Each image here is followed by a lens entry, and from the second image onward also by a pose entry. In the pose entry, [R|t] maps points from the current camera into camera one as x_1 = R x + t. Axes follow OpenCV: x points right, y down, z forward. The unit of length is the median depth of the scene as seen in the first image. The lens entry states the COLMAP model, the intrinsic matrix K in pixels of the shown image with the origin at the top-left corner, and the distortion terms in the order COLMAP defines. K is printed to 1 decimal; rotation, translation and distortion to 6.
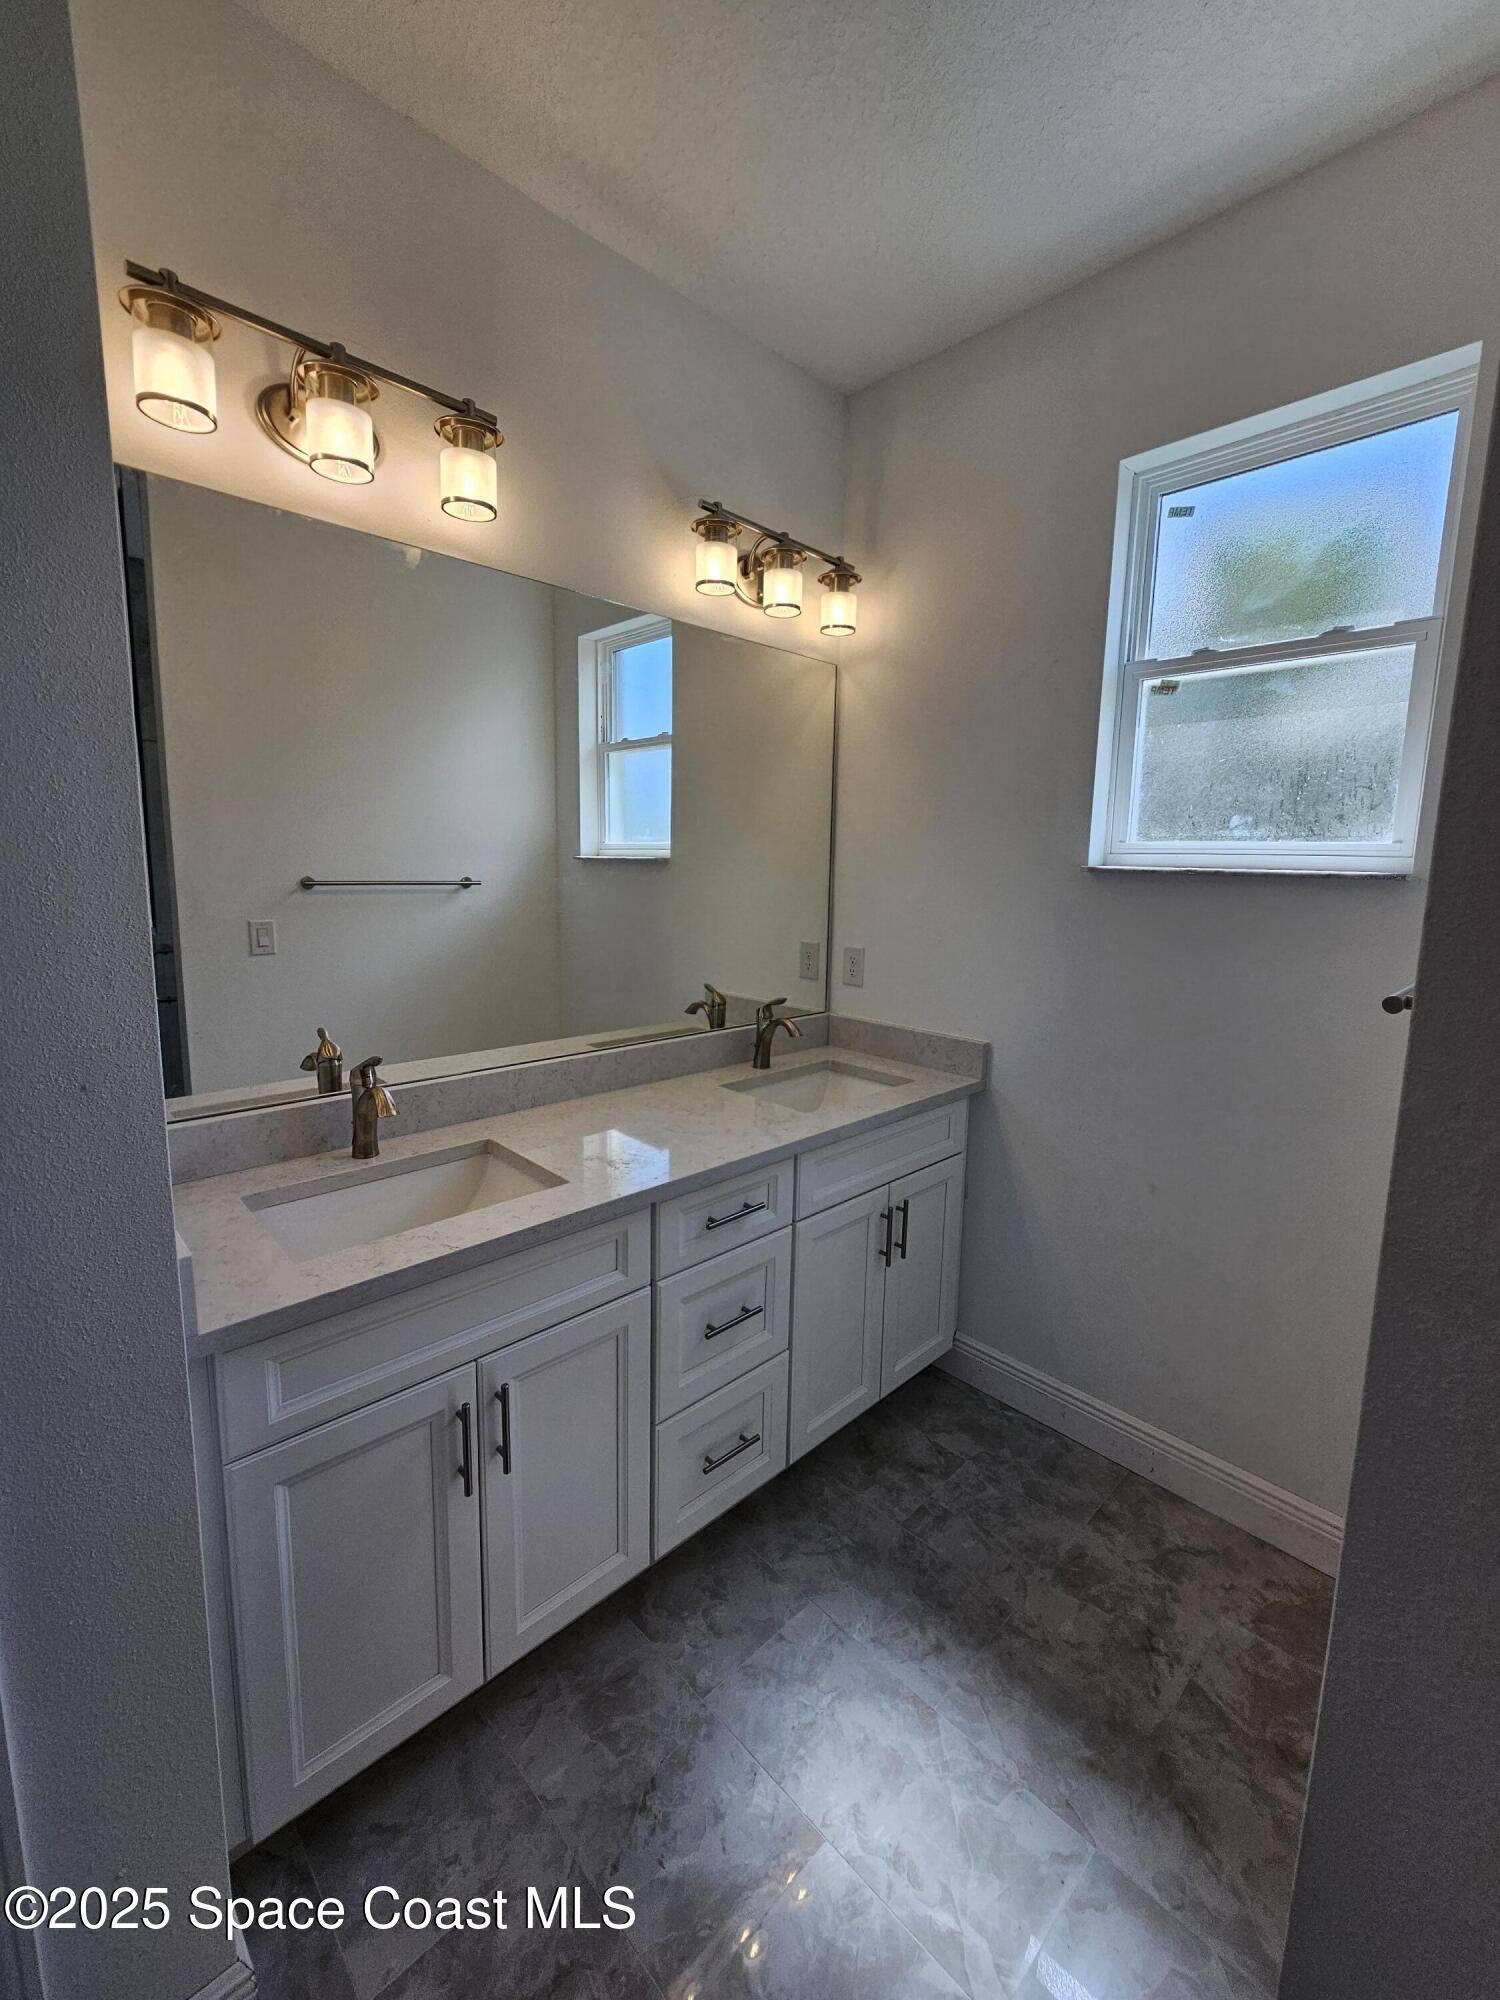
lens RADIAL K [[816.2, 0, 761.2], [0, 816.2, 986.7], [0, 0, 1]] dist [-0.001152, -0.000094]
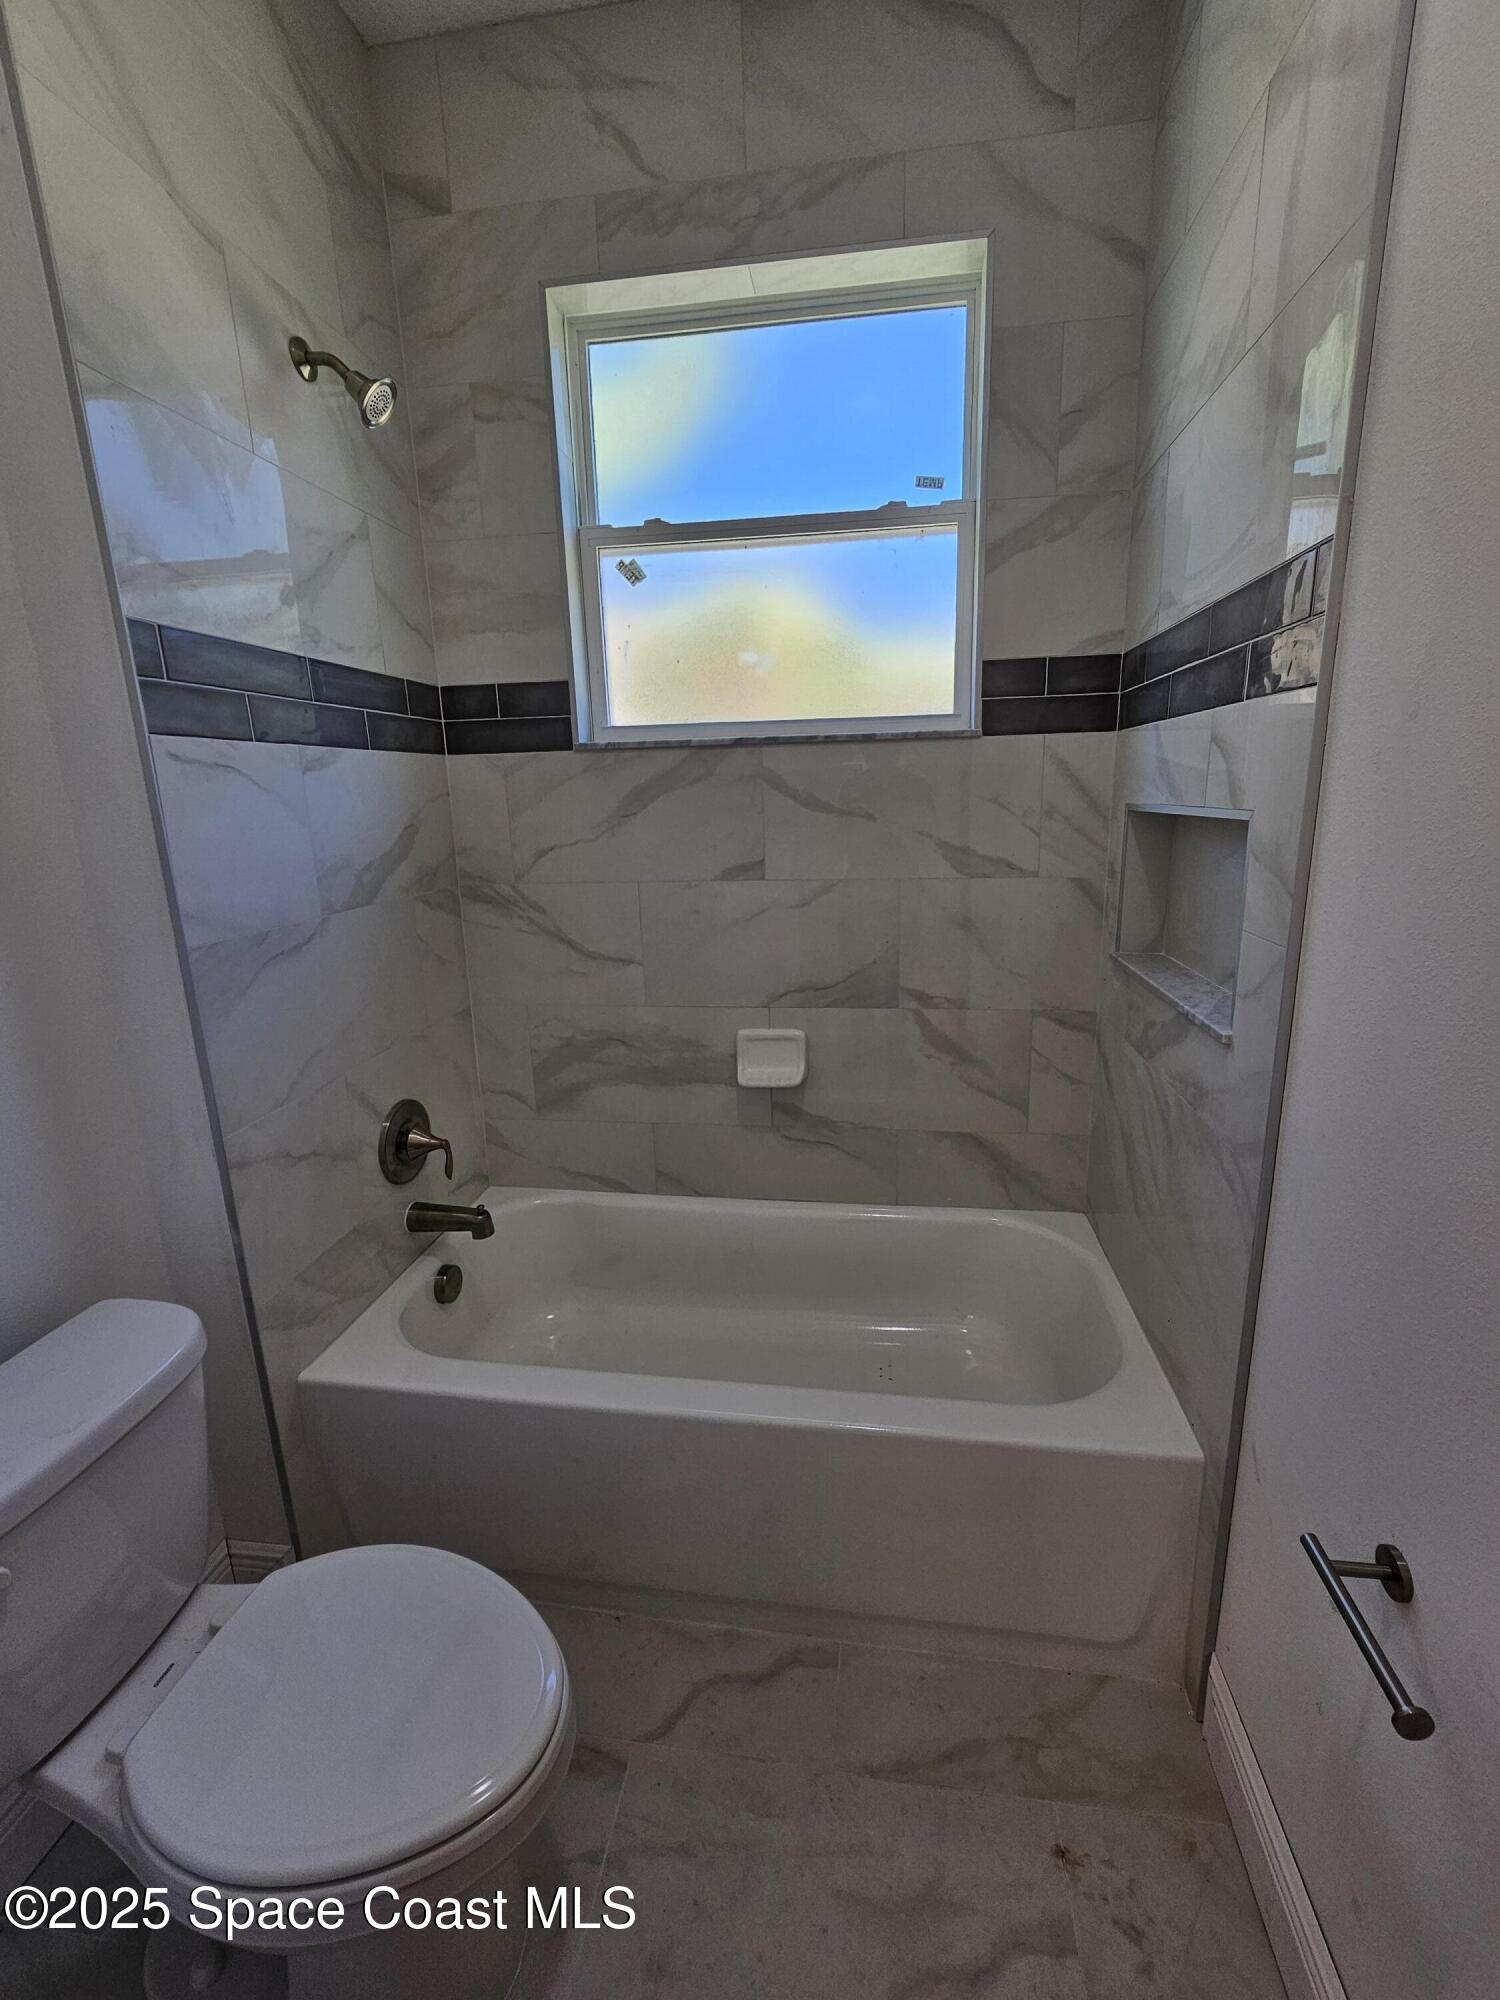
lens RADIAL K [[816.2, 0, 761.2], [0, 816.2, 986.7], [0, 0, 1]] dist [-0.001152, -0.000094]
pose [[0.791867, -0.211856, 0.572768, -0.204530], [0.130059, 0.974886, 0.180782, -0.033573], [-0.596683, -0.068661, 0.799534, 0.199917]]
